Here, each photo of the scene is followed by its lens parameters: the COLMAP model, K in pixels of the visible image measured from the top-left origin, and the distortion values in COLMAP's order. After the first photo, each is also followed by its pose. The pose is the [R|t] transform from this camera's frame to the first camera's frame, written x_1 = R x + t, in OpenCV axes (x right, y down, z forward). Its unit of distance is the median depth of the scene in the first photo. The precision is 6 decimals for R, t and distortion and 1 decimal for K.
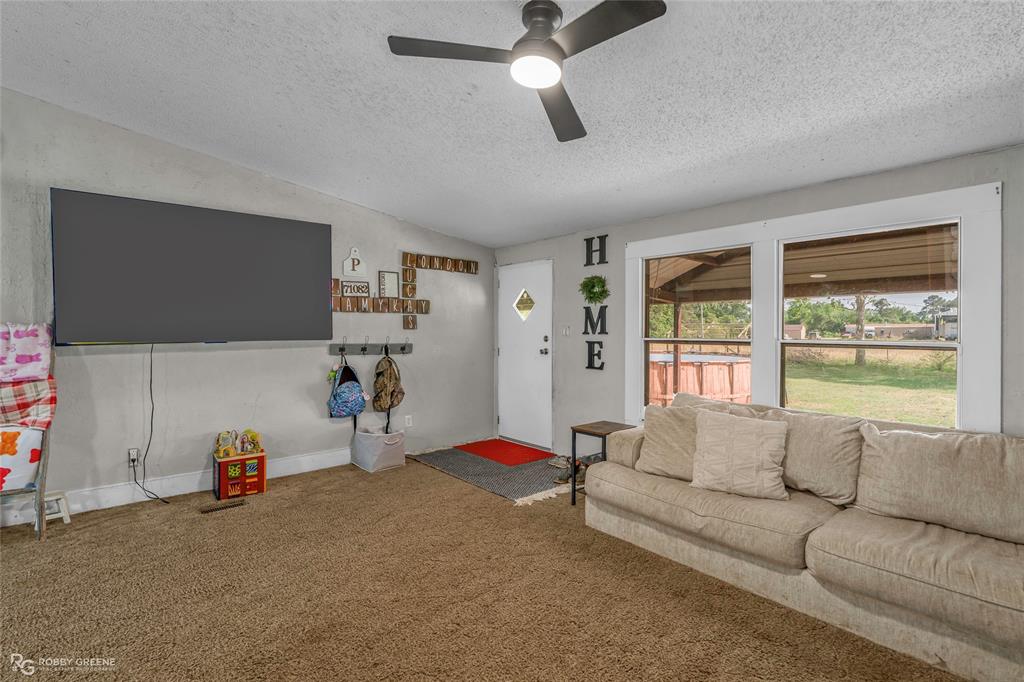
lens RADIAL K [[471.1, 0, 514.3], [0, 471.1, 338.5], [0, 0, 1]] dist [-0.001700, 0.000458]
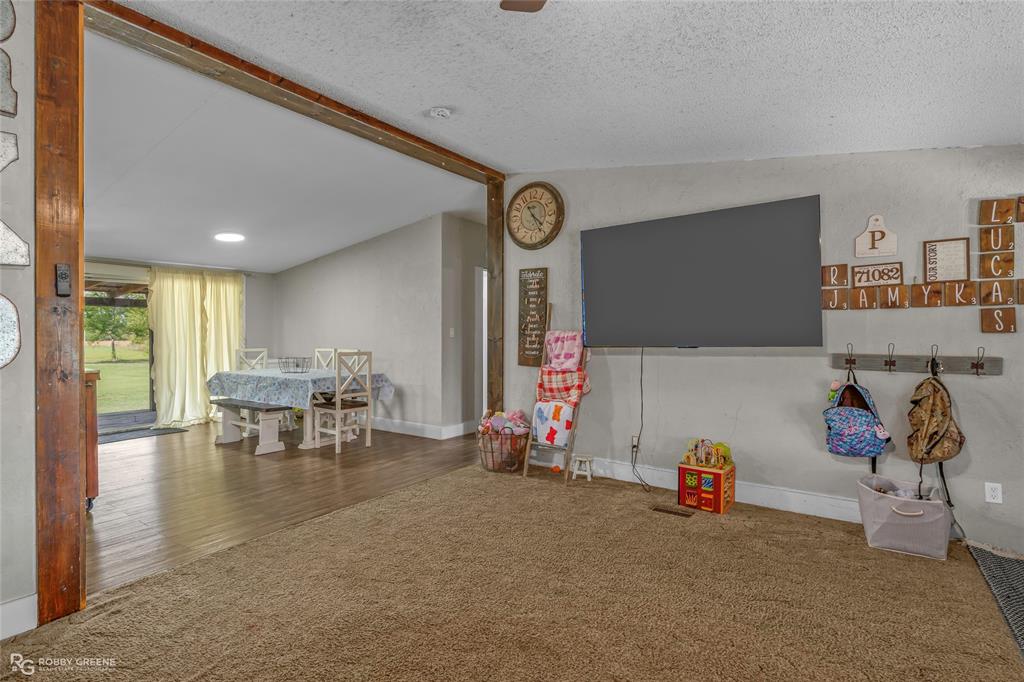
lens RADIAL K [[506.9, 0, 515.8], [0, 506.9, 339.7], [0, 0, 1]] dist [0.002380, 0.001525]
pose [[0.228411, 0.007223, -0.973538, 0.302533], [-0.013444, 0.999901, 0.004264, -0.007223], [0.973472, 0.012114, 0.228486, 0.359982]]
